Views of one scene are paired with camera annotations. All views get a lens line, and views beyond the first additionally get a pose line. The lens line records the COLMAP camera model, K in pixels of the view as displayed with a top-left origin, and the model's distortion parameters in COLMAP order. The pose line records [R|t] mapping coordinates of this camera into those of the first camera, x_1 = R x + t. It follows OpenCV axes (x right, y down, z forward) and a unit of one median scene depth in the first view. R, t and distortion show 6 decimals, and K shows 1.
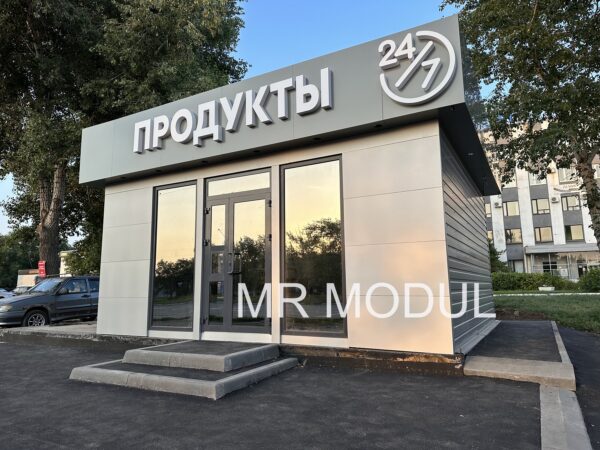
lens RADIAL K [[419.6, 0, 300.0], [0, 419.6, 225.0], [0, 0, 1]] dist [0.083683, -0.105500]
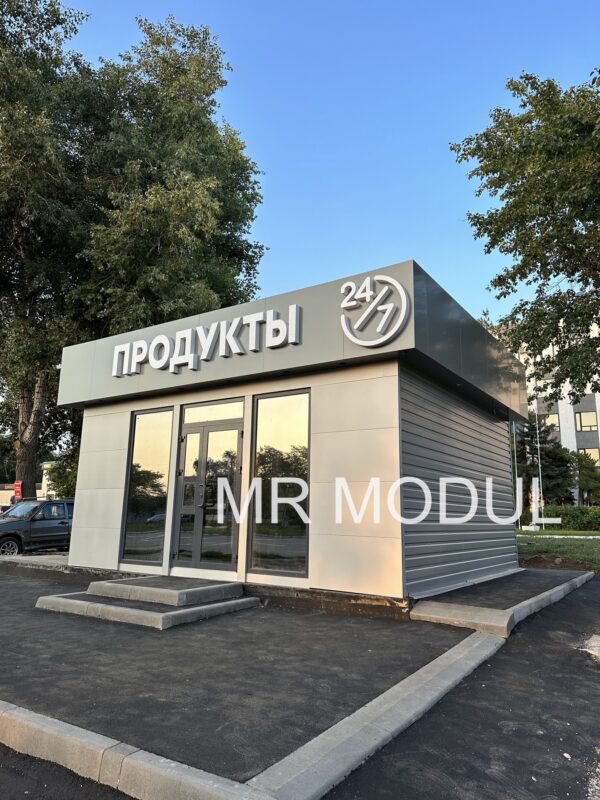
lens RADIAL K [[559.4, 0, 300.0], [0, 559.4, 400.0], [0, 0, 1]] dist [0.083683, -0.105500]
pose [[0.995798, 0.012168, -0.090764, 0.175604], [-0.017095, 0.998410, -0.053709, -0.063314], [0.089967, 0.055035, 0.994423, -0.274920]]
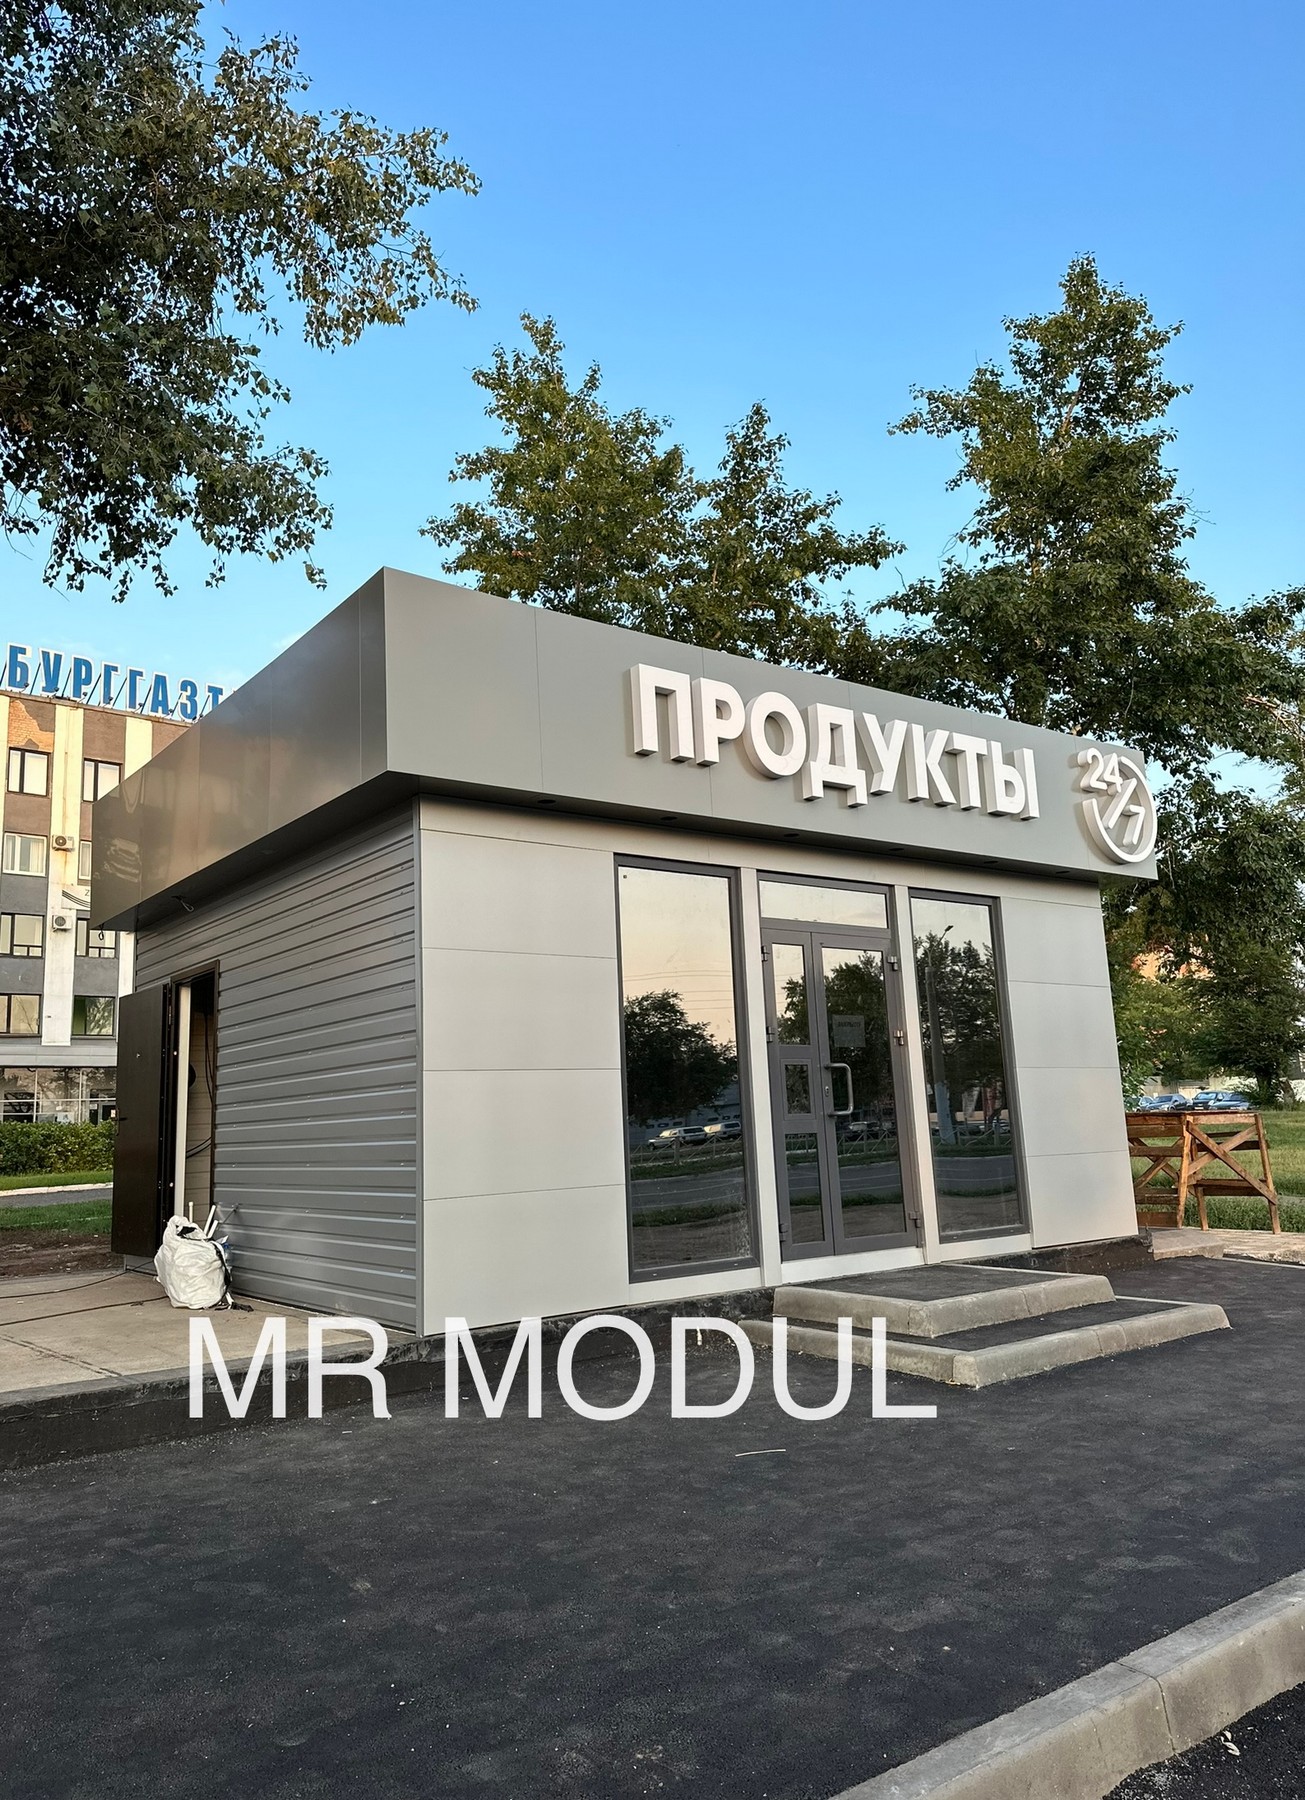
lens RADIAL K [[1271.4, 0, 606.3], [0, 1271.4, 899.1], [0, 0, 1]] dist [0.066623, 0.000214]
pose [[0.421696, 0.155446, 0.893313, -1.482088], [-0.100323, 0.987145, -0.124415, 0.086500], [-0.901170, -0.037154, 0.431870, 0.670840]]
